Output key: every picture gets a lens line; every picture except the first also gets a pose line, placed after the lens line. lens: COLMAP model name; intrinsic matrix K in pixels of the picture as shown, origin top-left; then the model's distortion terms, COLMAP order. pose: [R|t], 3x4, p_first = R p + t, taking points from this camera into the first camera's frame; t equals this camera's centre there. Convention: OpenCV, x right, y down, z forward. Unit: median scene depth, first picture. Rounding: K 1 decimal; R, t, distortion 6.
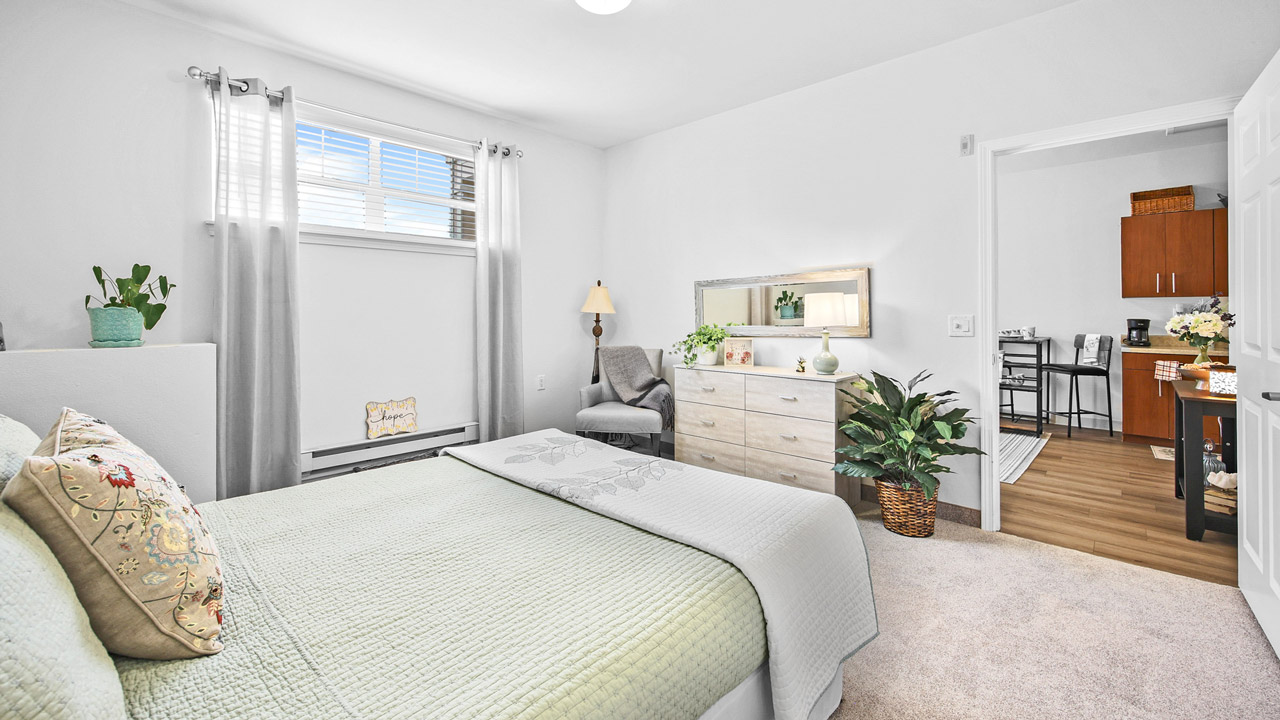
lens RADIAL K [[532.7, 0, 651.0], [0, 532.7, 312.9], [0, 0, 1]] dist [0.000969, 0.000649]
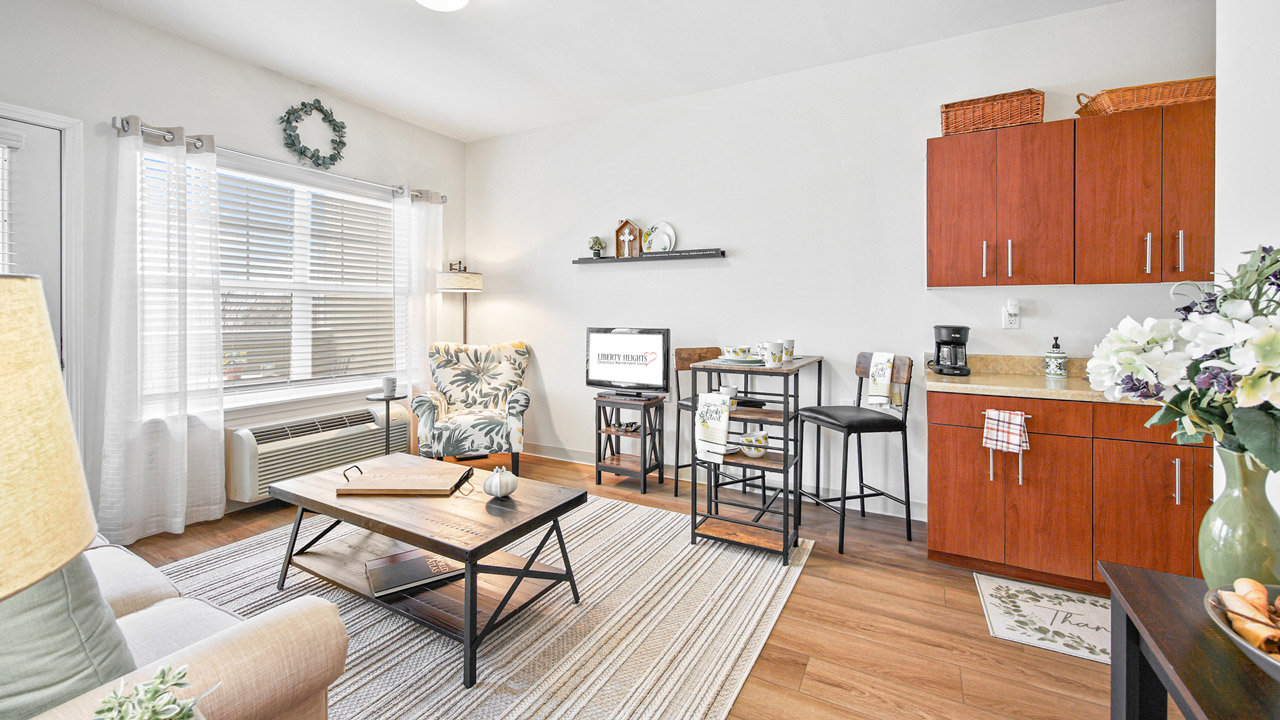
lens RADIAL K [[532.7, 0, 649.5], [0, 532.7, 320.1], [0, 0, 1]] dist [0.000969, 0.000649]
pose [[0.967914, 0.001829, 0.251275, 0.470800], [-0.003337, 0.999979, 0.005577, 0.003602], [-0.251259, -0.006237, 0.967900, 0.543352]]
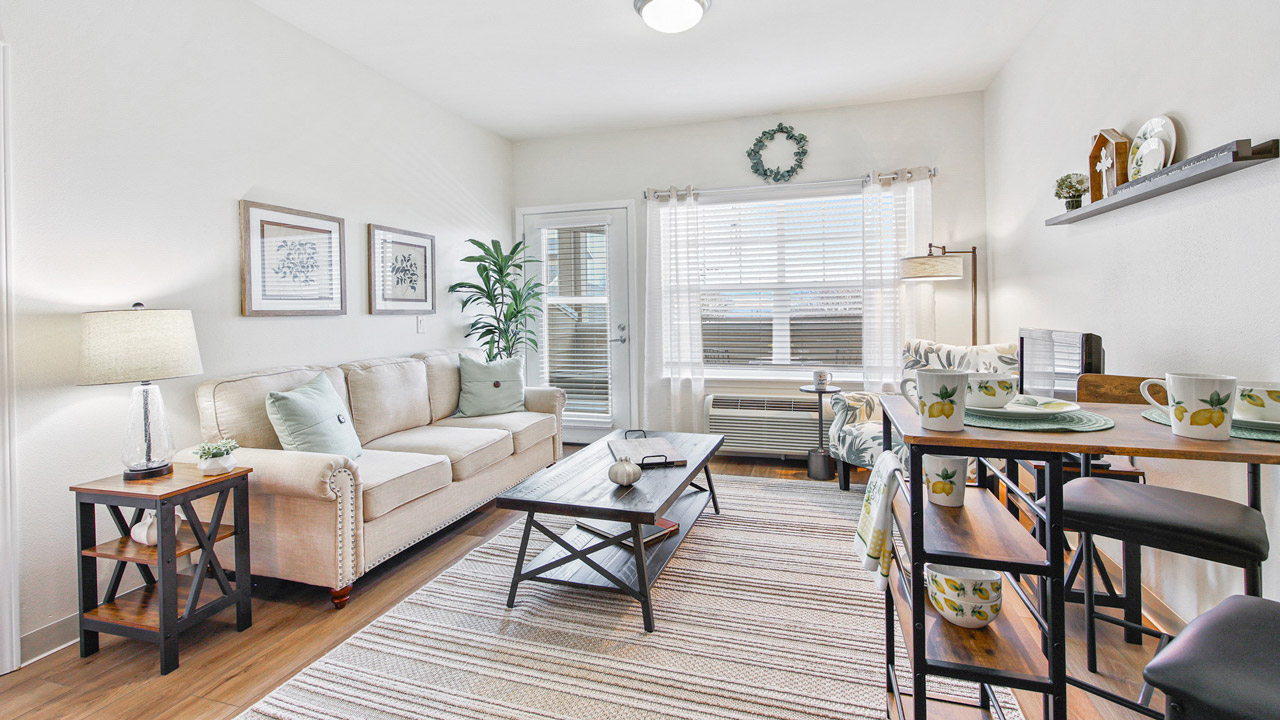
lens RADIAL K [[532.7, 0, 663.3], [0, 532.7, 313.4], [0, 0, 1]] dist [0.000969, 0.000649]
pose [[0.453449, 0.004473, -0.891271, 0.842544], [0.008181, 0.999924, 0.009181, -0.000689], [0.891245, -0.011455, 0.453378, 0.789028]]
